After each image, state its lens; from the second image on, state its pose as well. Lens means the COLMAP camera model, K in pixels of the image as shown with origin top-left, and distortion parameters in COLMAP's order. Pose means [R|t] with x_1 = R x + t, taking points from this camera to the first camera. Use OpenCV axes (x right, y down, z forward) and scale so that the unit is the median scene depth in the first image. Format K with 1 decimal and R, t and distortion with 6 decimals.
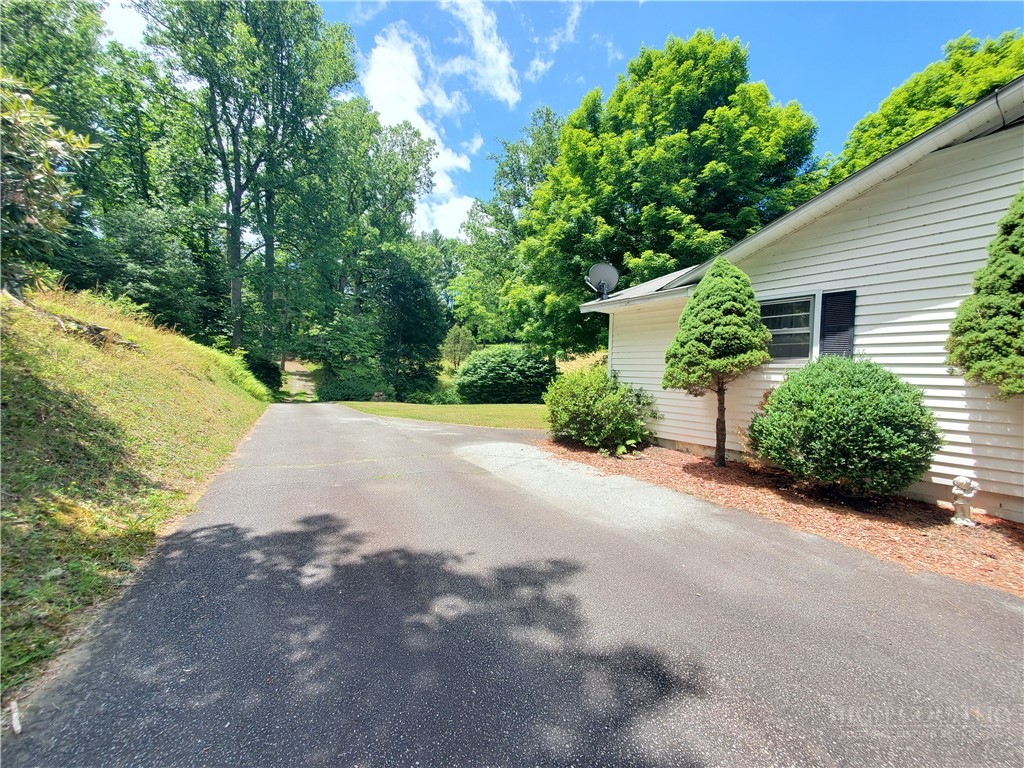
lens RADIAL K [[404.0, 0, 512.4], [0, 404.0, 382.3], [0, 0, 1]] dist [-0.001174, 0.000130]
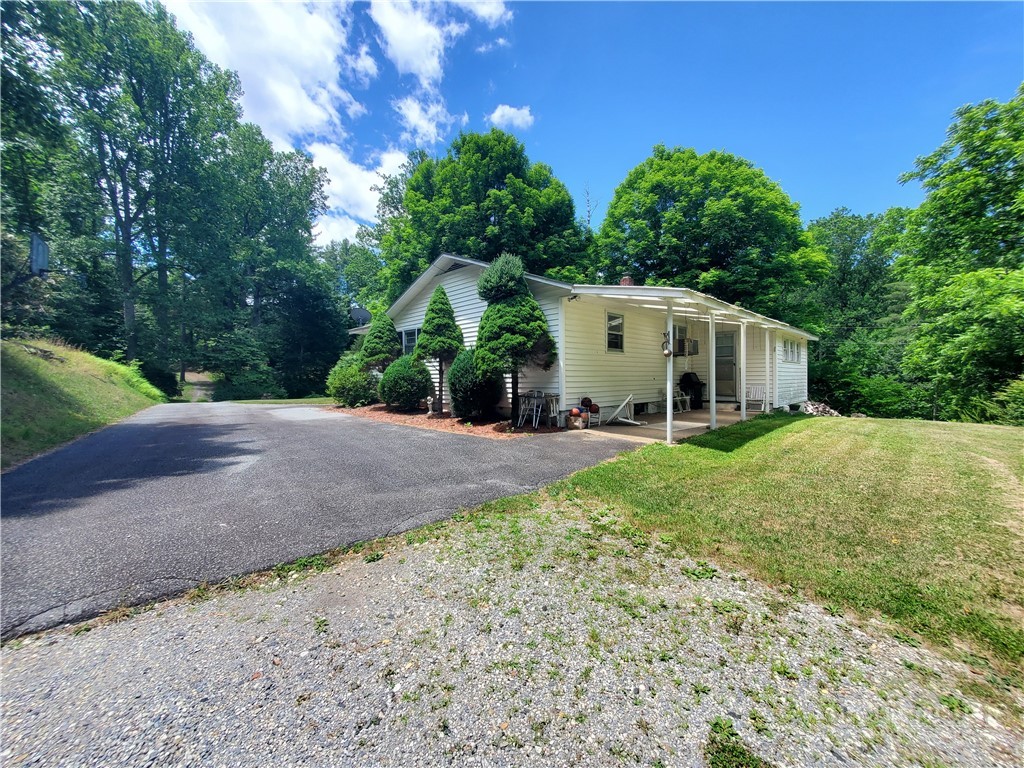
lens RADIAL K [[403.5, 0, 512.6], [0, 403.5, 382.4], [0, 0, 1]] dist [0.000744, -0.000071]
pose [[0.986494, -0.038845, 0.159125, 0.271884], [0.040084, 0.999186, -0.004580, 0.036899], [-0.158817, 0.010897, 0.987248, -0.412144]]
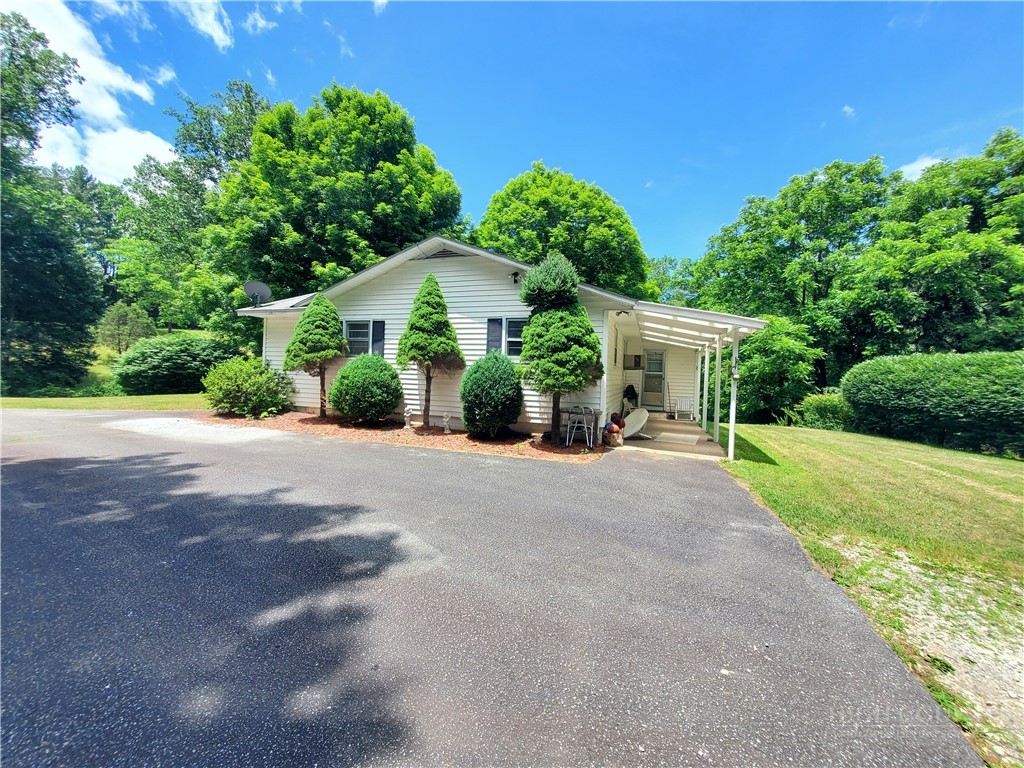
lens RADIAL K [[404.0, 0, 512.4], [0, 404.0, 382.3], [0, 0, 1]] dist [-0.001174, 0.000130]
pose [[0.810531, -0.011845, 0.585577, 0.055614], [0.002832, 0.999863, 0.016306, 0.011535], [-0.585689, -0.011558, 0.810453, -0.266973]]
